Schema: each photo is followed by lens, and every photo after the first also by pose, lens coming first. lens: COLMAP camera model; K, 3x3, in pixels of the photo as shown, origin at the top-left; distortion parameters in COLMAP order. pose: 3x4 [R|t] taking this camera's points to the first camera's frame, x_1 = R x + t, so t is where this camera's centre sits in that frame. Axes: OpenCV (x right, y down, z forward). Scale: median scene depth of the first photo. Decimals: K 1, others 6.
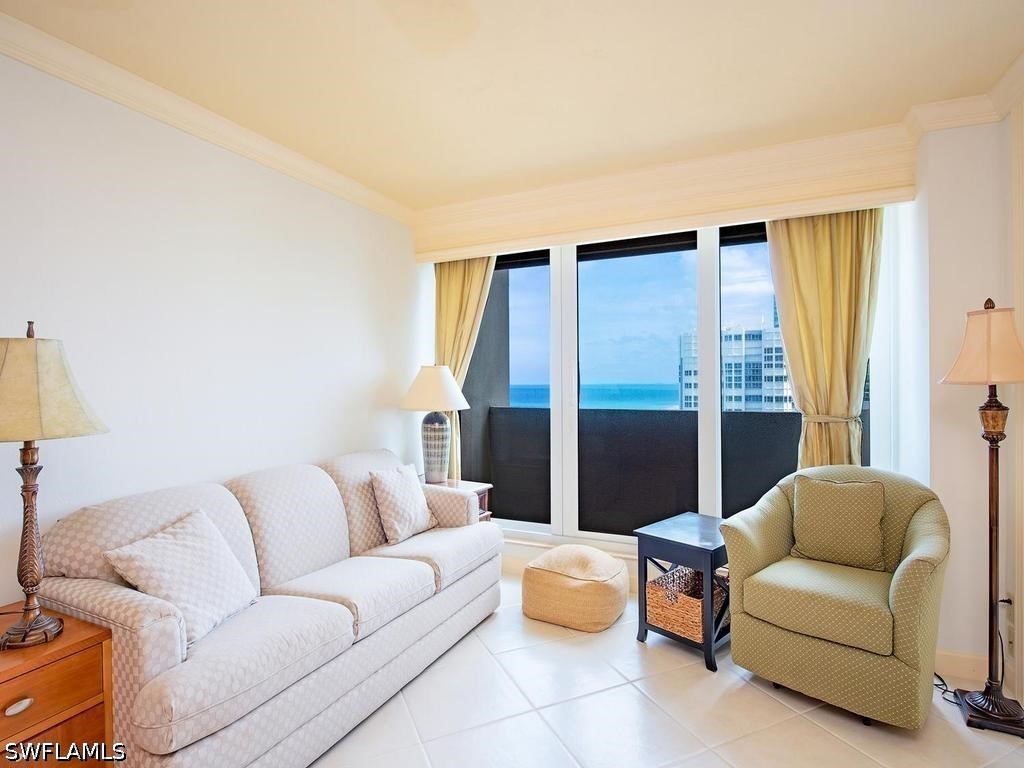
lens RADIAL K [[527.7, 0, 513.1], [0, 527.7, 380.9], [0, 0, 1]] dist [-0.000517, 0.000151]
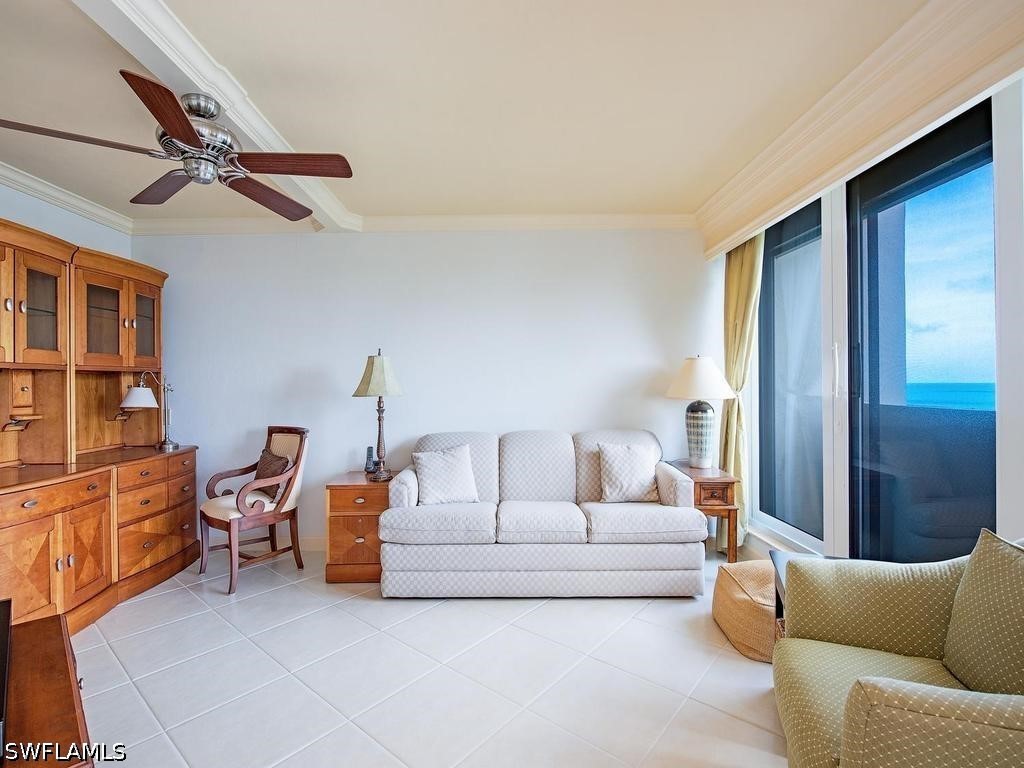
lens RADIAL K [[495.3, 0, 513.4], [0, 495.3, 386.1], [0, 0, 1]] dist [0.000319, -0.000023]
pose [[0.424947, 0.004732, -0.905206, 0.728060], [0.005558, 0.999954, 0.007837, 0.023964], [0.905201, -0.008361, 0.424901, 0.311087]]
